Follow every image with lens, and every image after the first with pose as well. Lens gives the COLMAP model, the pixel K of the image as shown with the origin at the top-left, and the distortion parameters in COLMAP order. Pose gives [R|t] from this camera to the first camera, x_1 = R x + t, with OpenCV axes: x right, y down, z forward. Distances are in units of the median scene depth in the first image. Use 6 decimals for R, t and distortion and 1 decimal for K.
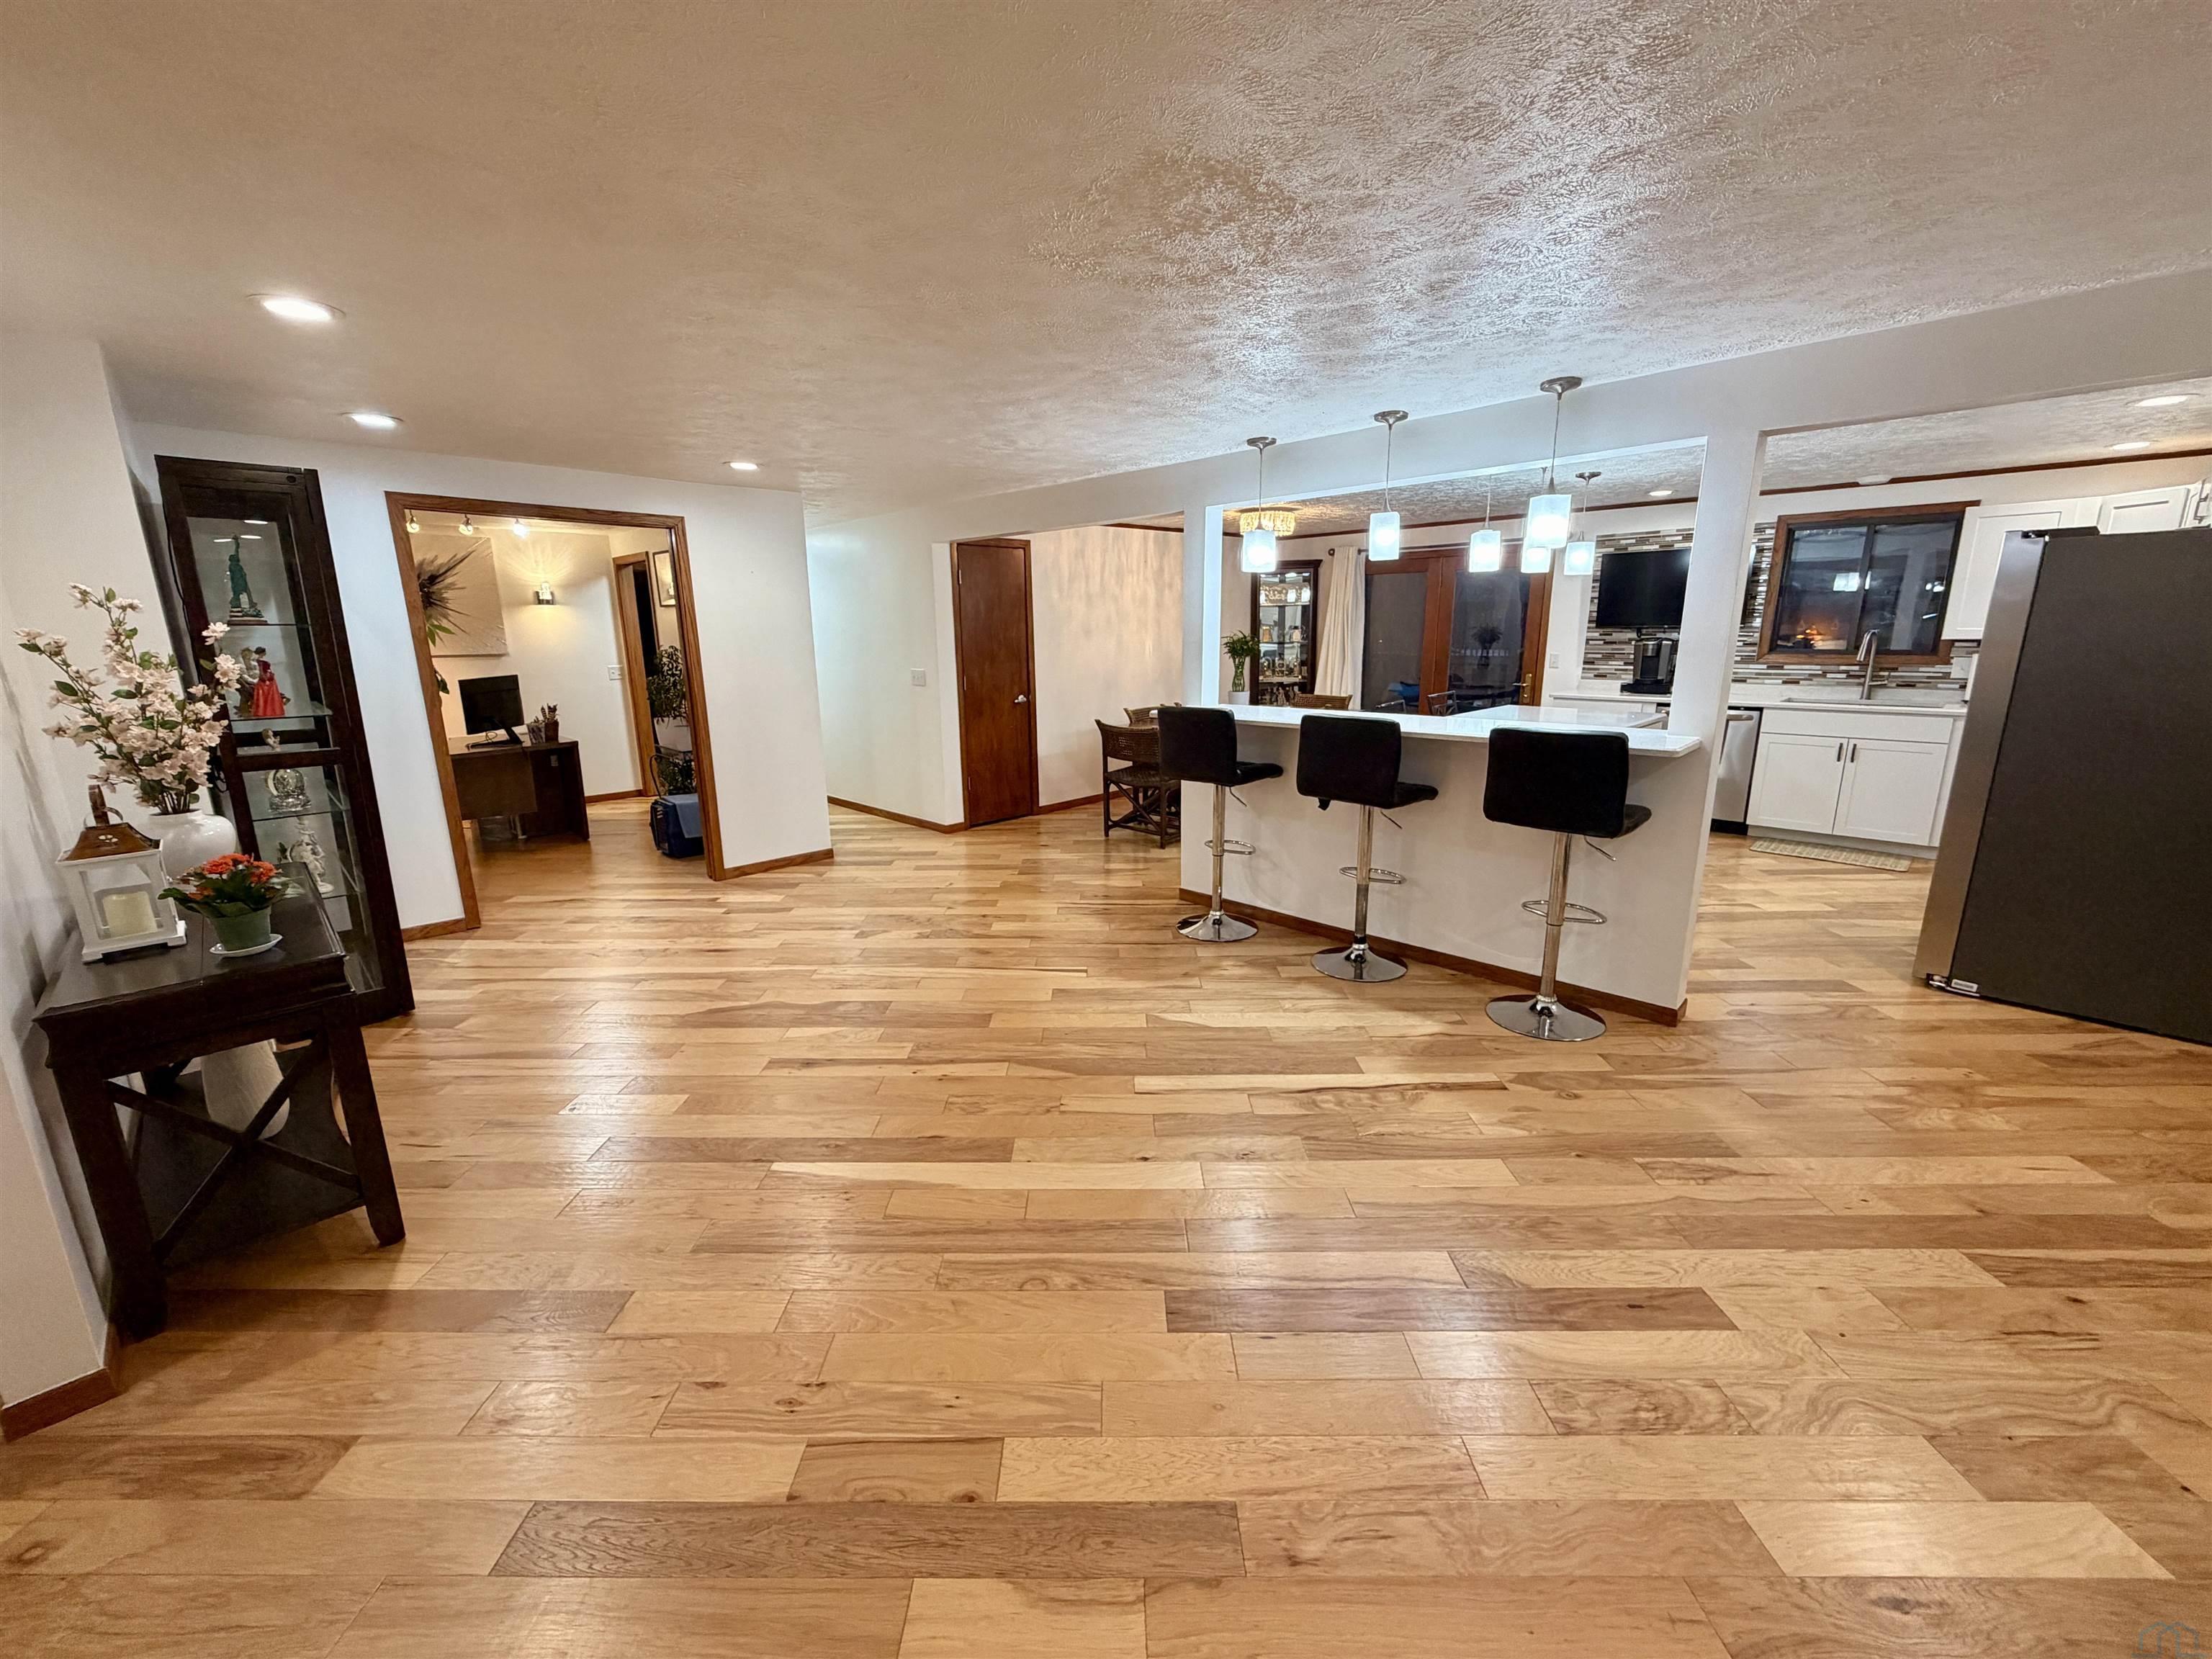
lens RADIAL K [[881.7, 0, 1103.2], [0, 881.7, 832.8], [0, 0, 1]] dist [-0.000803, -0.000085]
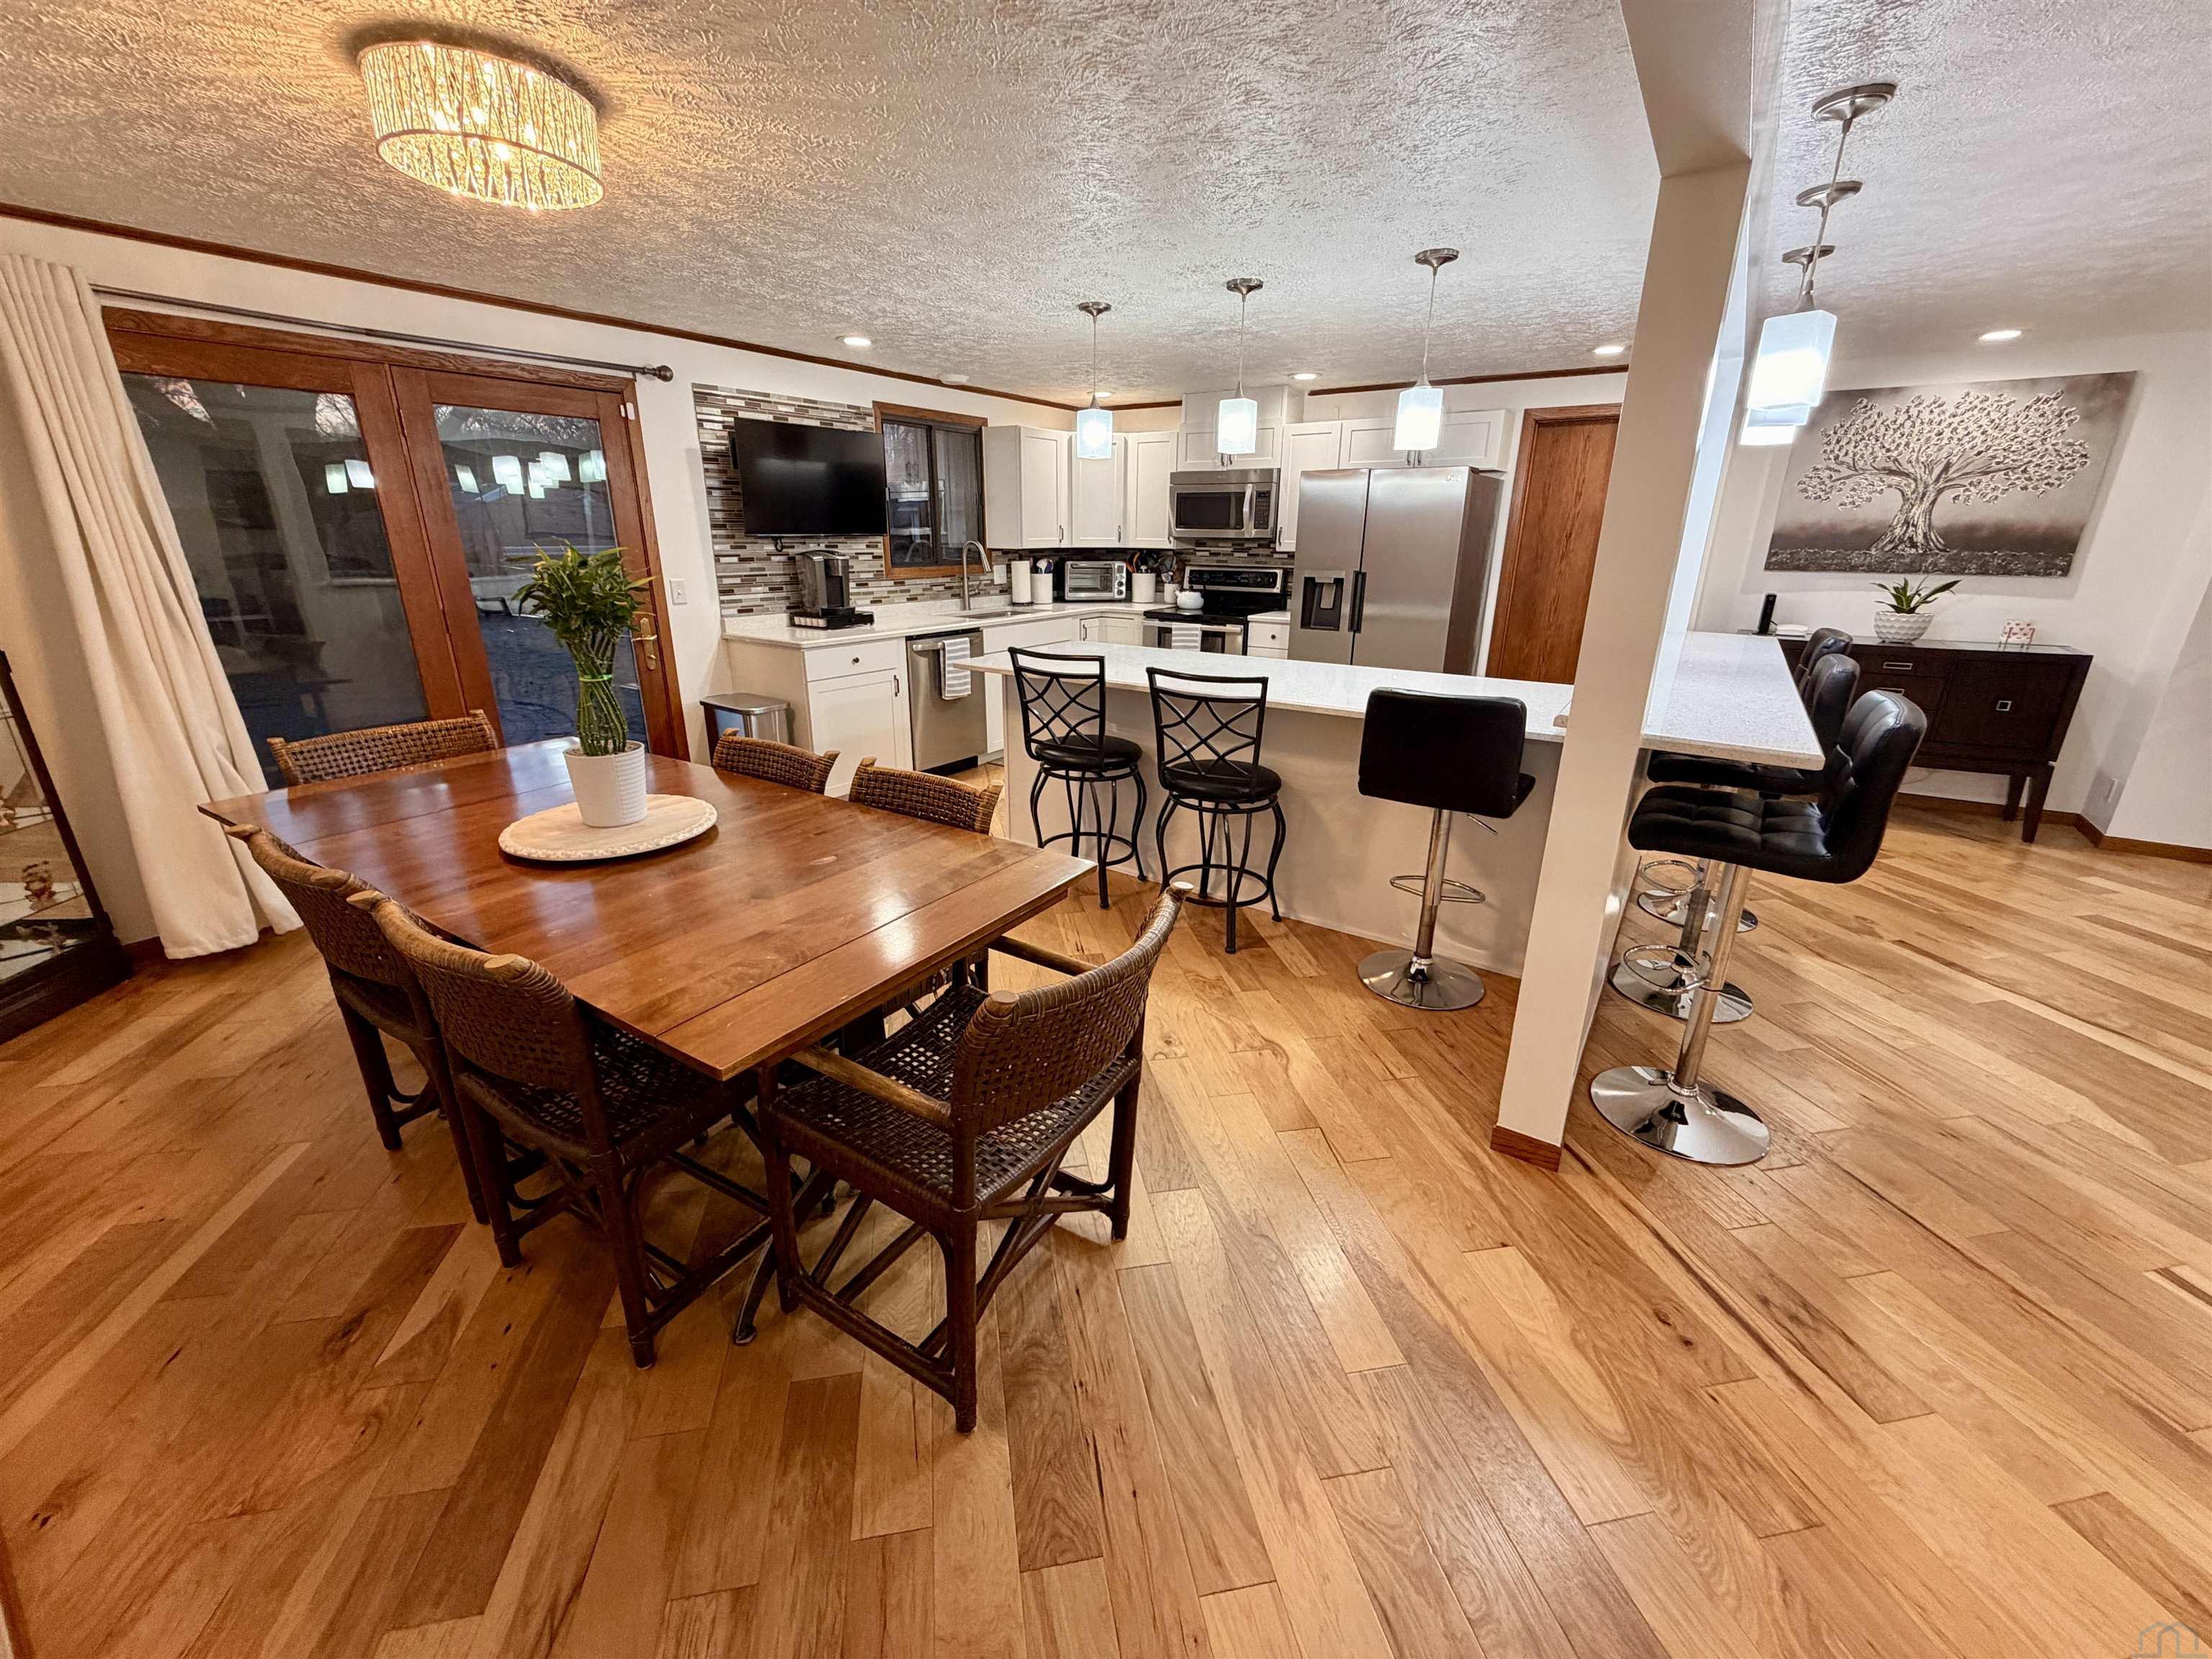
lens RADIAL K [[881.7, 0, 1101.1], [0, 881.7, 829.5], [0, 0, 1]] dist [-0.000803, -0.000085]
pose [[-0.183508, -0.303293, 0.935060, -0.178324], [0.223740, 0.913361, 0.340165, -0.215869], [-0.957217, 0.271633, -0.099751, 0.951615]]
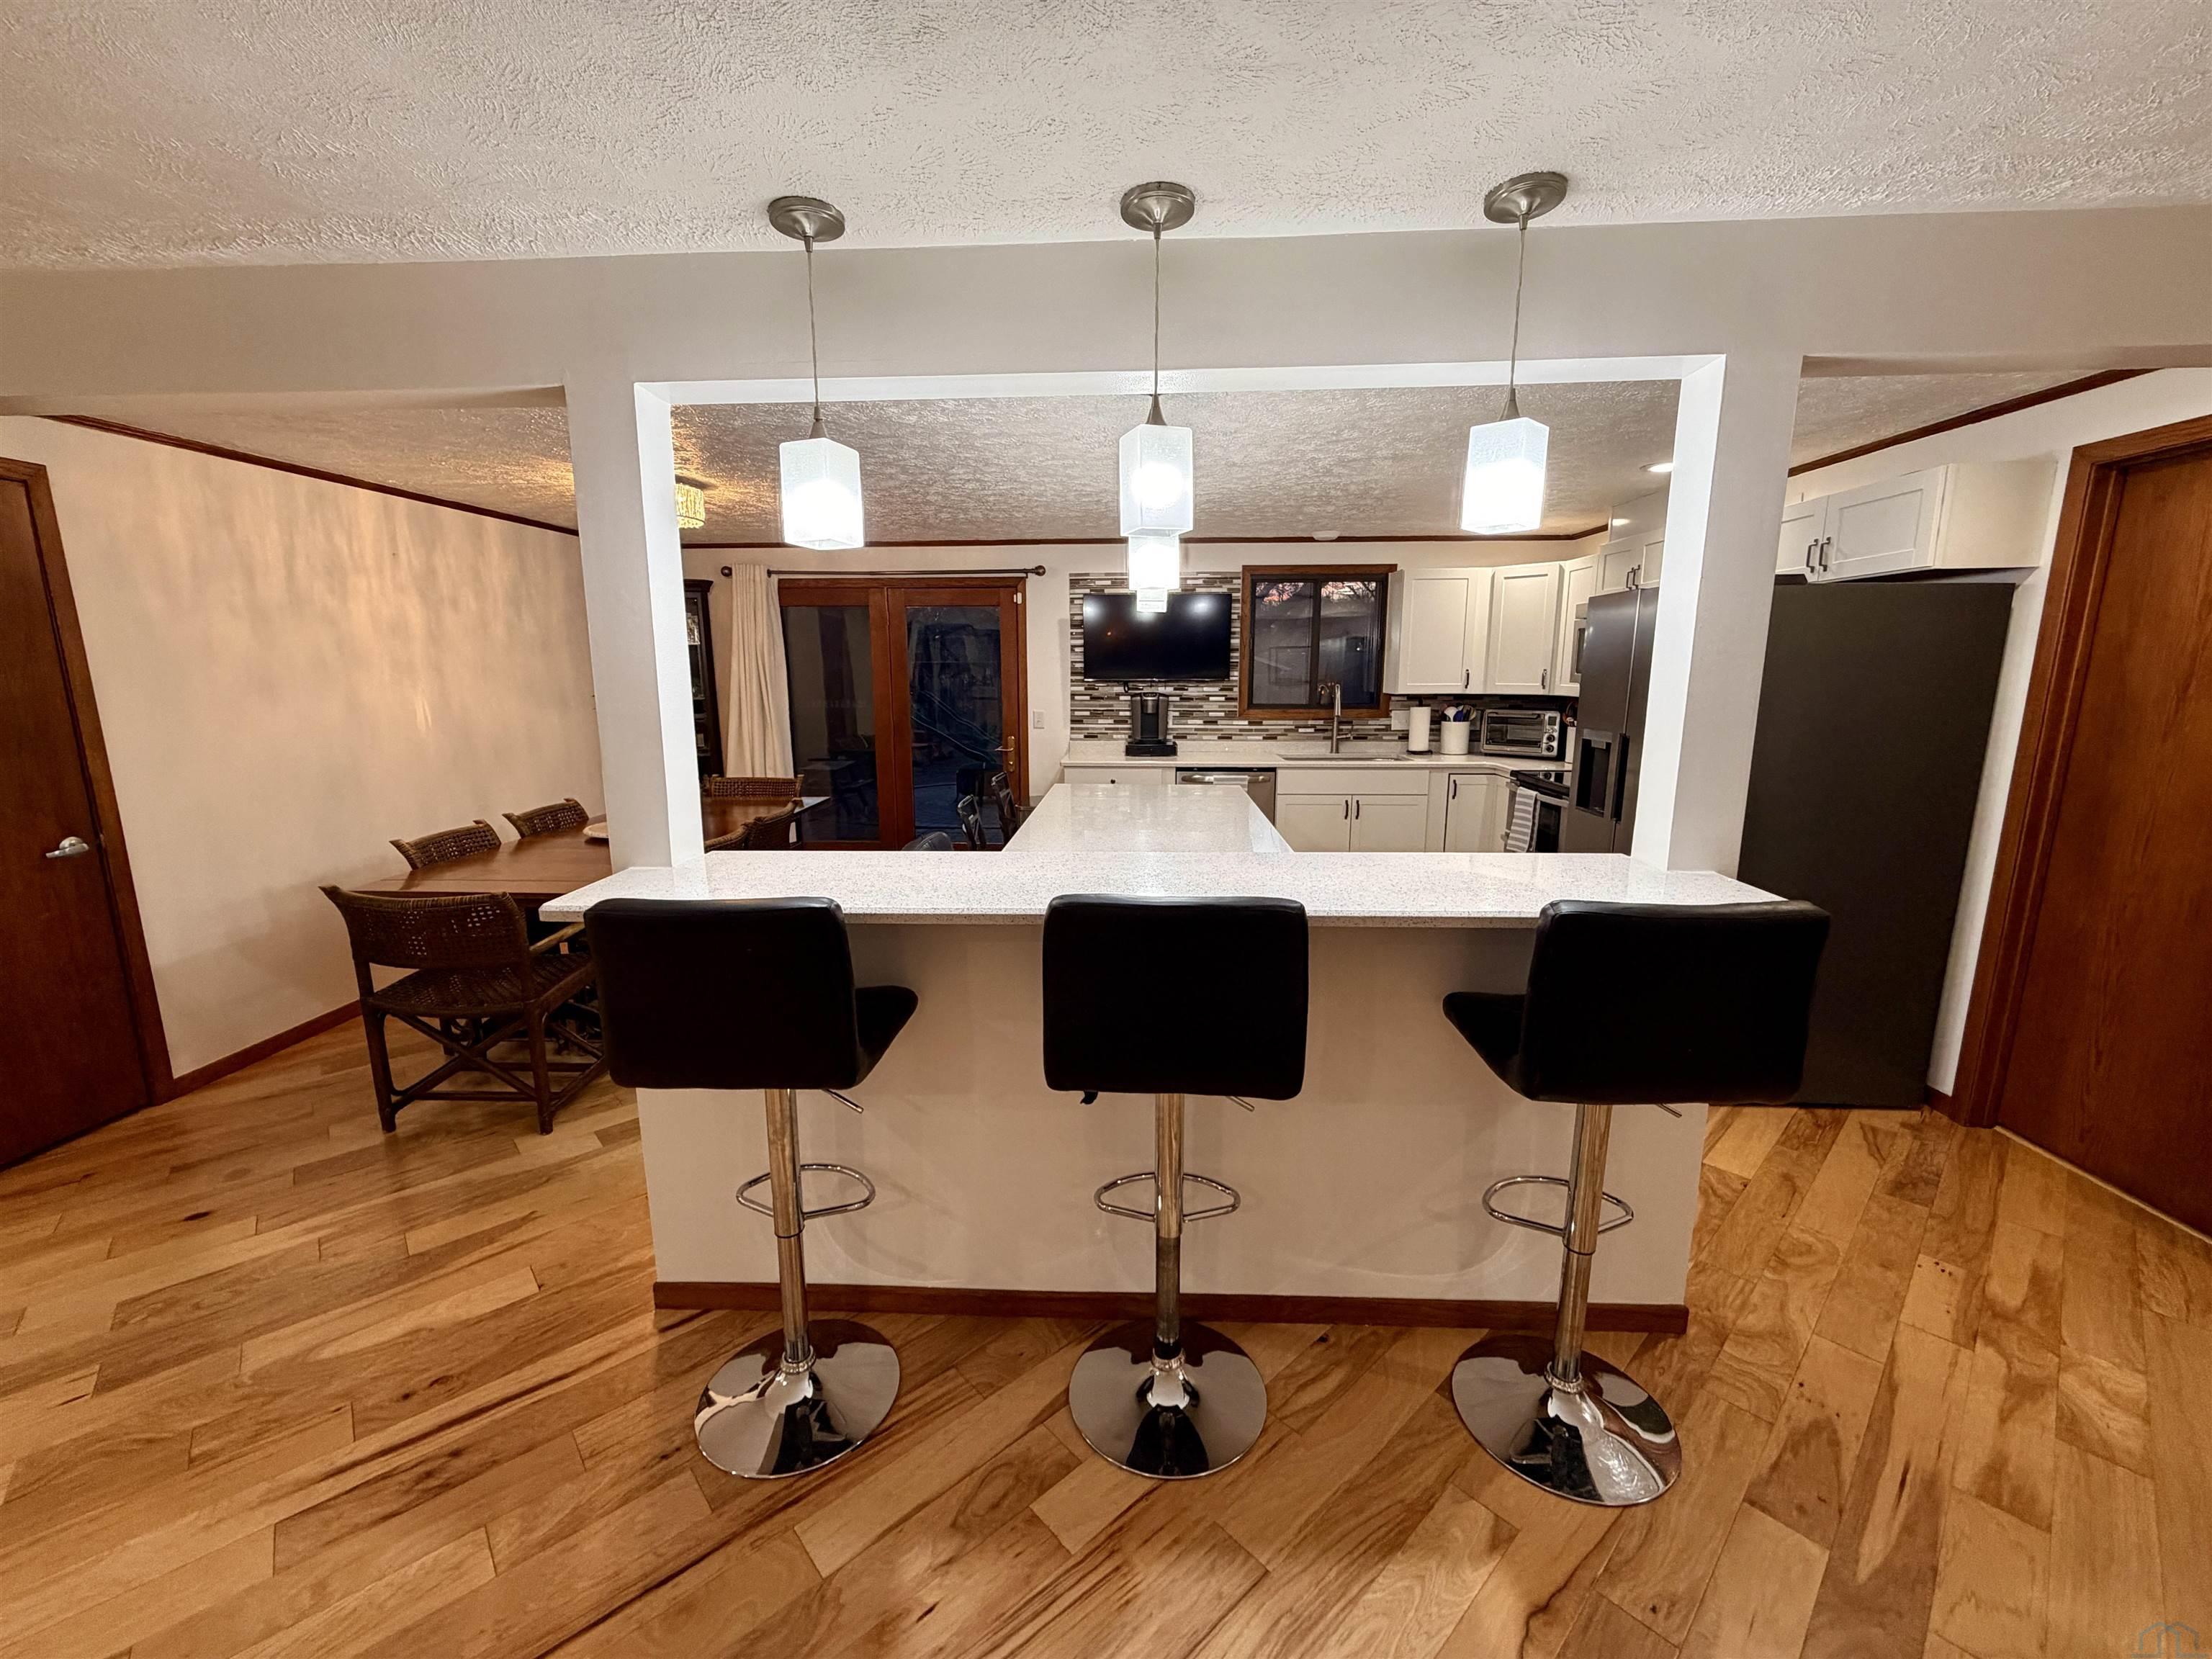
lens RADIAL K [[881.7, 0, 1103.3], [0, 881.7, 834.0], [0, 0, 1]] dist [-0.000803, -0.000085]
pose [[0.739812, -0.110147, 0.663736, -0.008455], [0.145758, 0.989319, 0.001713, -0.093361], [-0.656835, 0.095477, 0.747965, 0.399633]]
